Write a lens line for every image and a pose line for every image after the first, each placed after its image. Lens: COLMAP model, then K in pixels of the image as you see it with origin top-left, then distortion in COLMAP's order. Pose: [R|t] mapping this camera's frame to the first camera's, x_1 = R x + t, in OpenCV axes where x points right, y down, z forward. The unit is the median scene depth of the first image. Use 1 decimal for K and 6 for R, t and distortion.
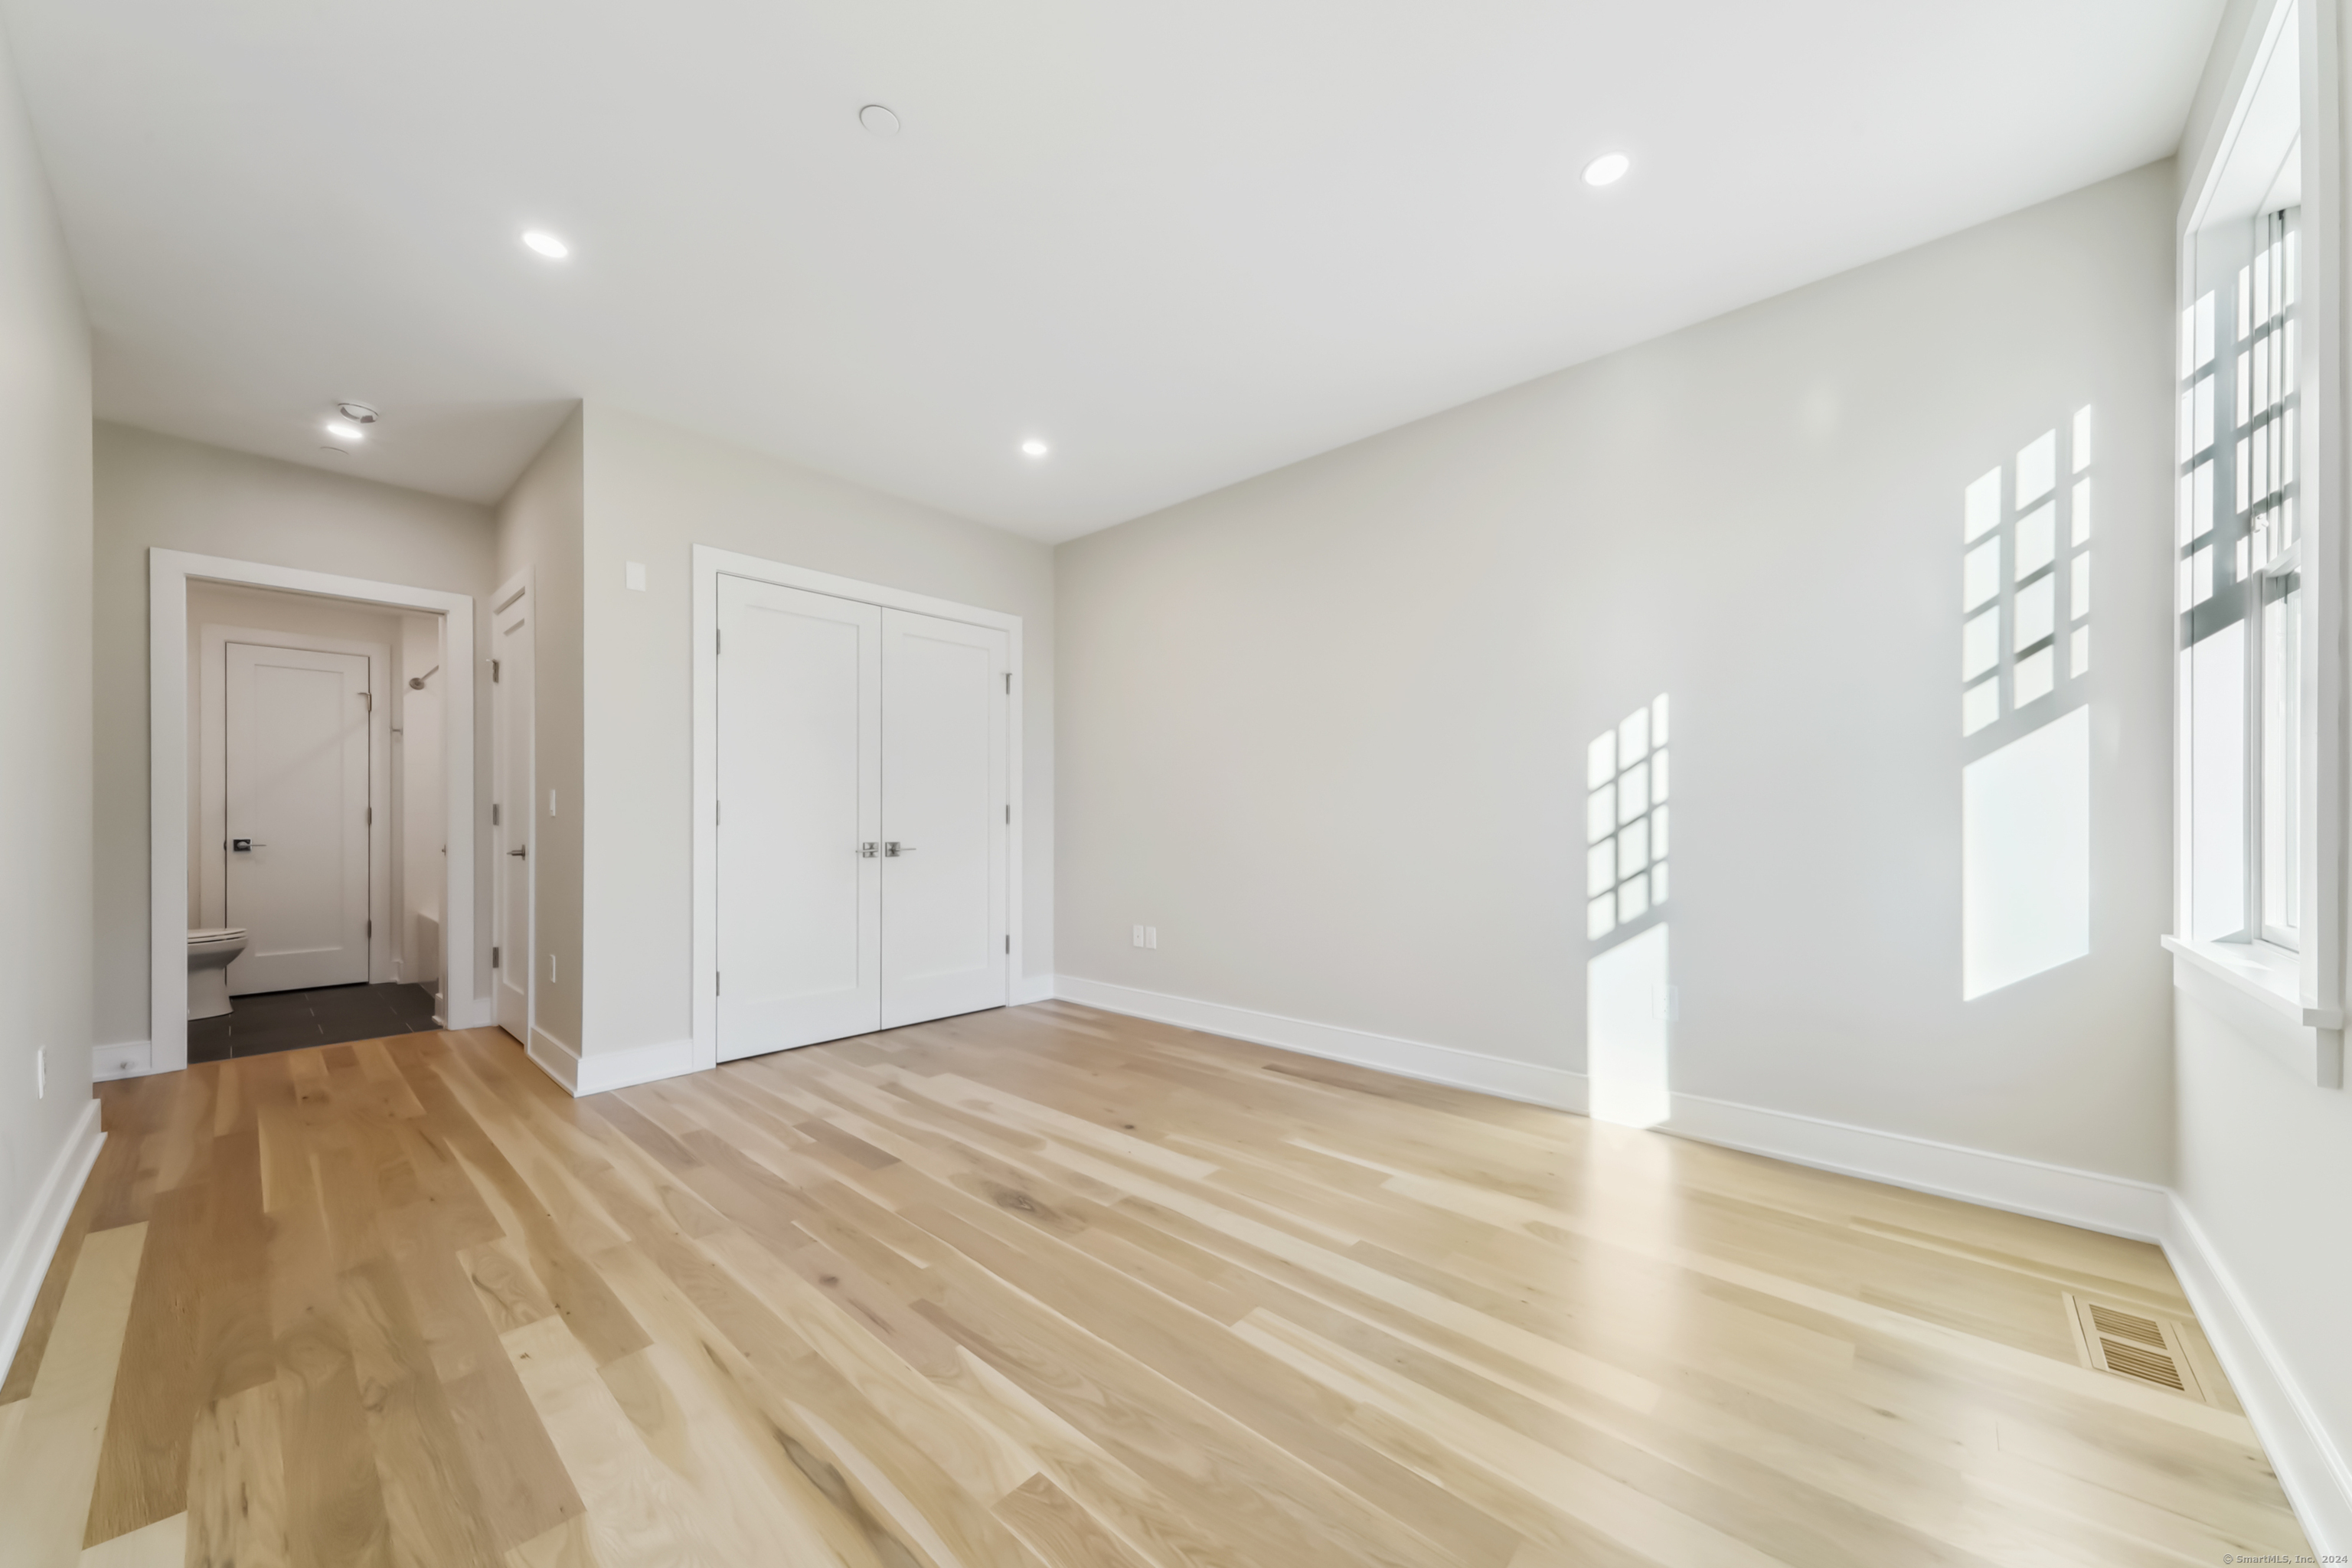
lens RADIAL K [[824.8, 0, 1178.5], [0, 824.8, 820.2], [0, 0, 1]] dist [0.013099, -0.000997]
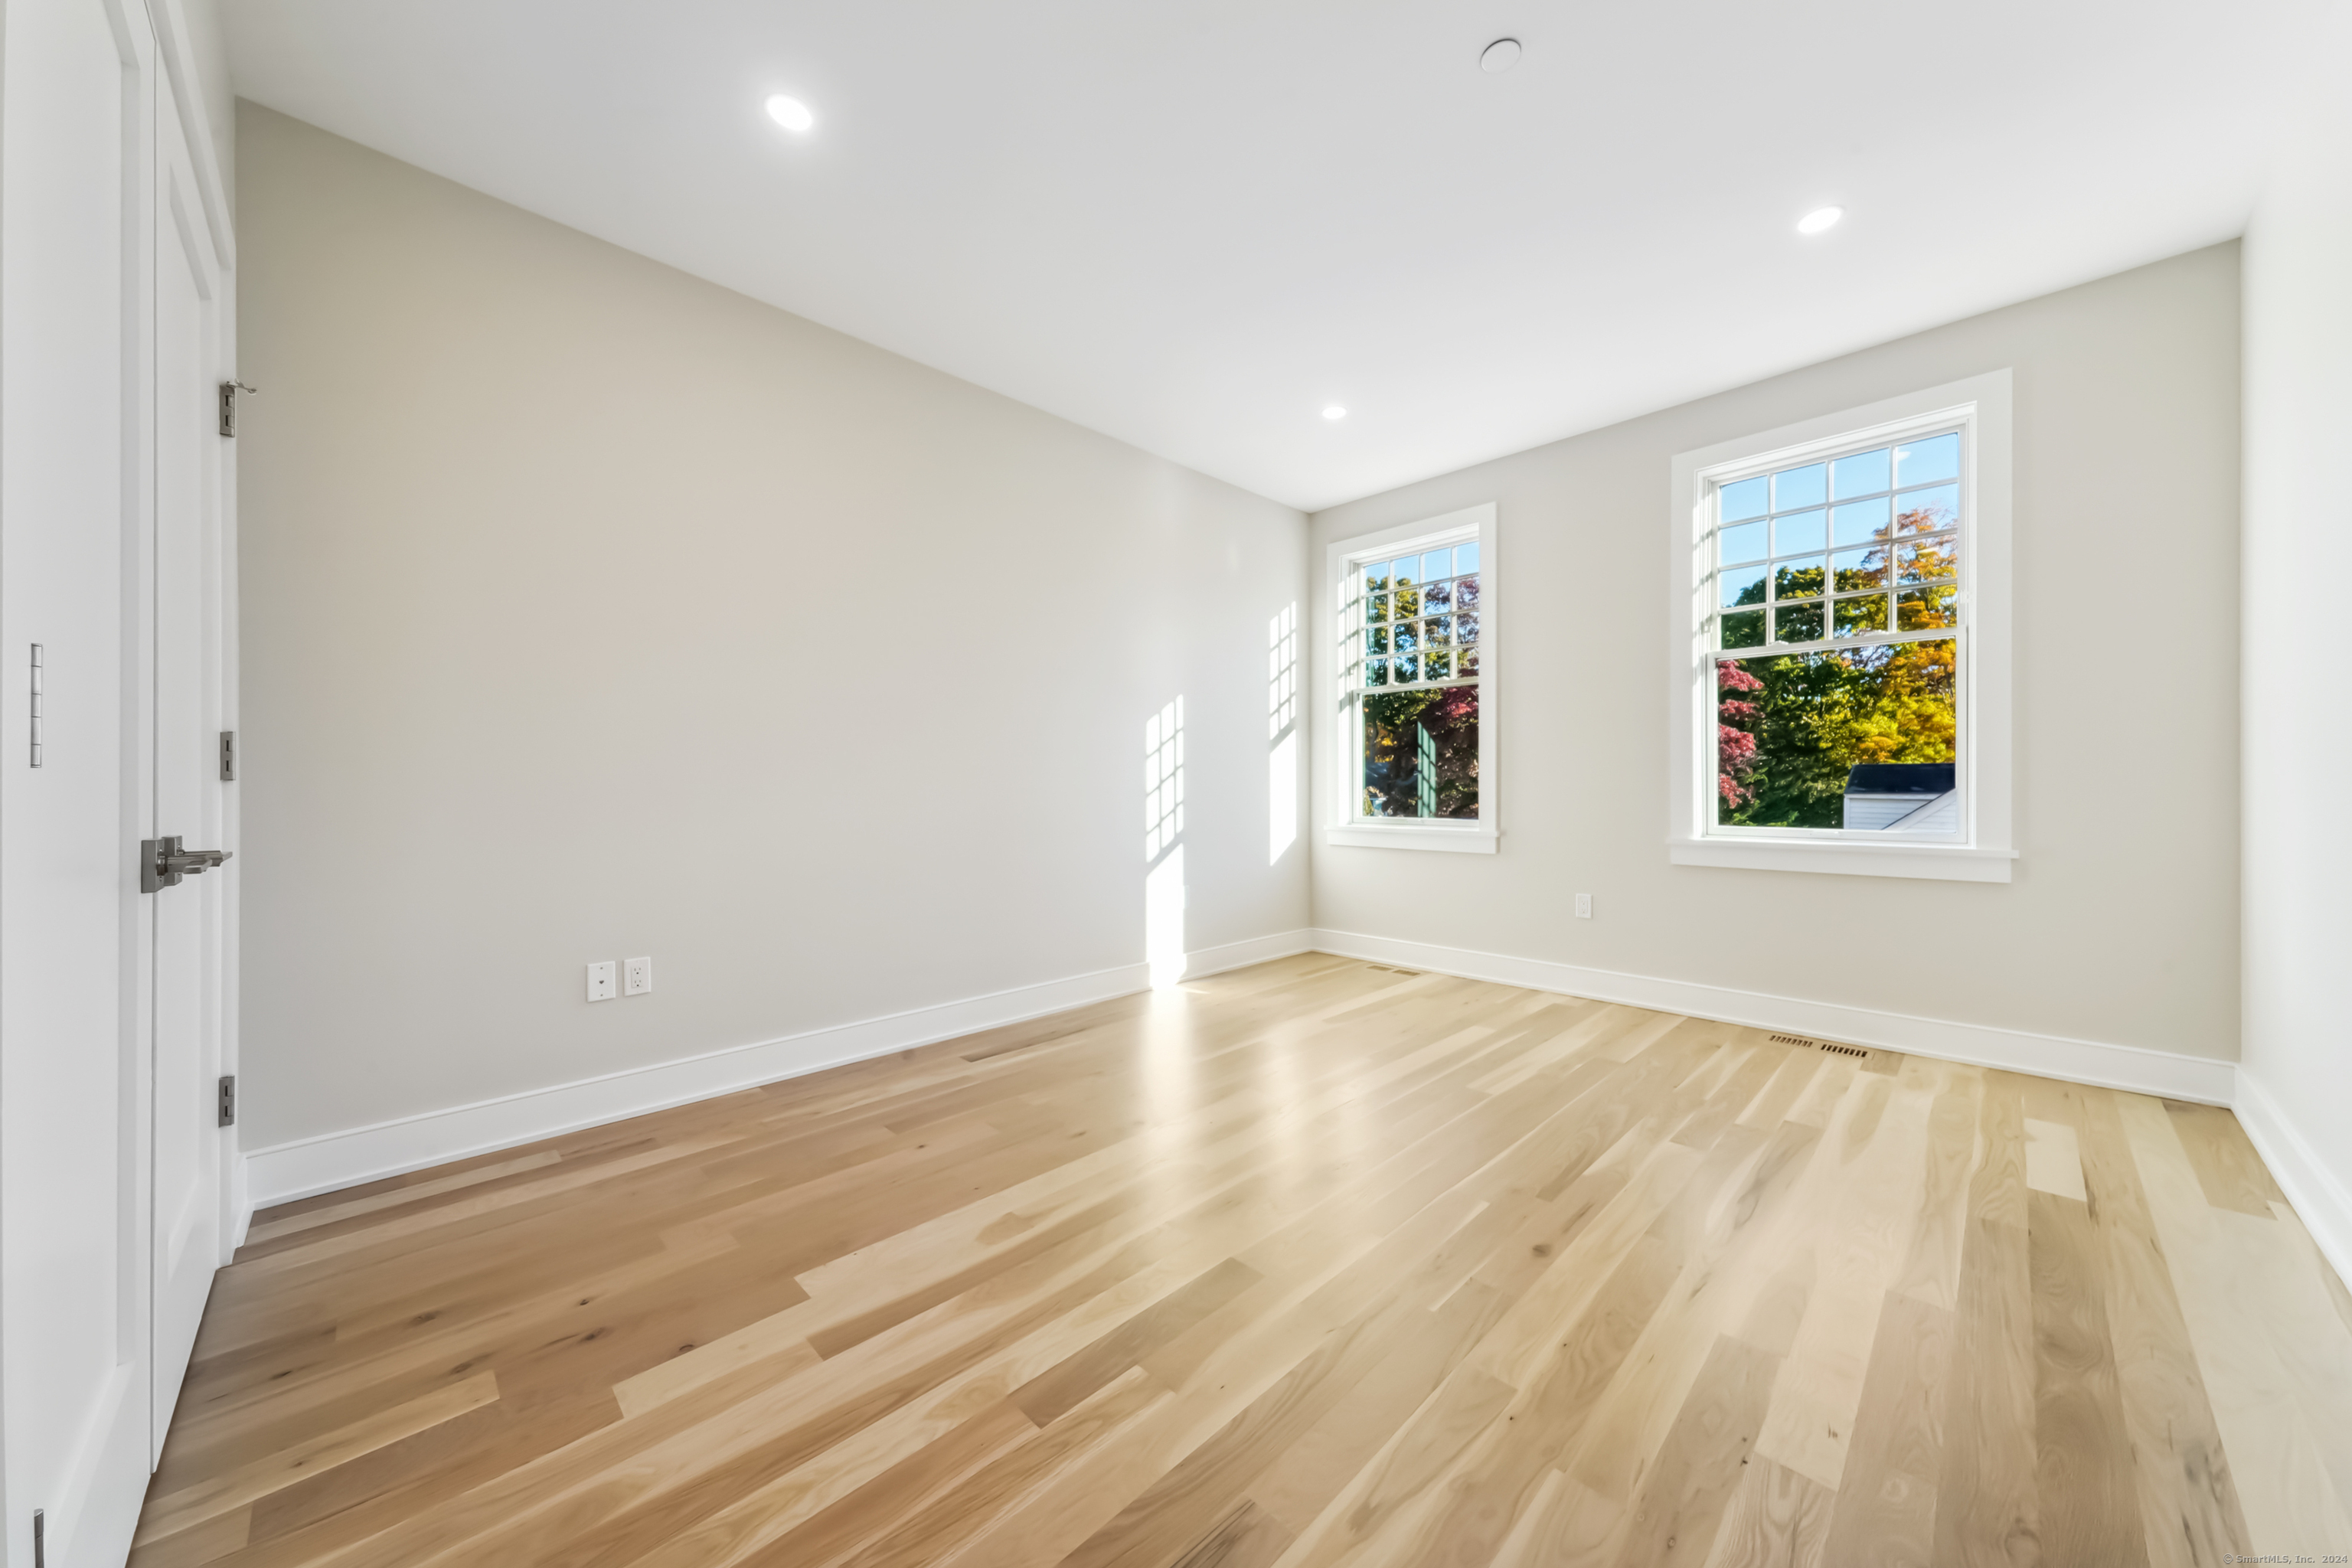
lens RADIAL K [[824.8, 0, 1182.3], [0, 824.8, 769.7], [0, 0, 1]] dist [0.013099, -0.000997]
pose [[0.059685, 0.019655, 0.998024, -1.168641], [0.004178, 0.999792, -0.019940, 0.020469], [-0.998209, 0.005360, 0.059590, 1.126479]]
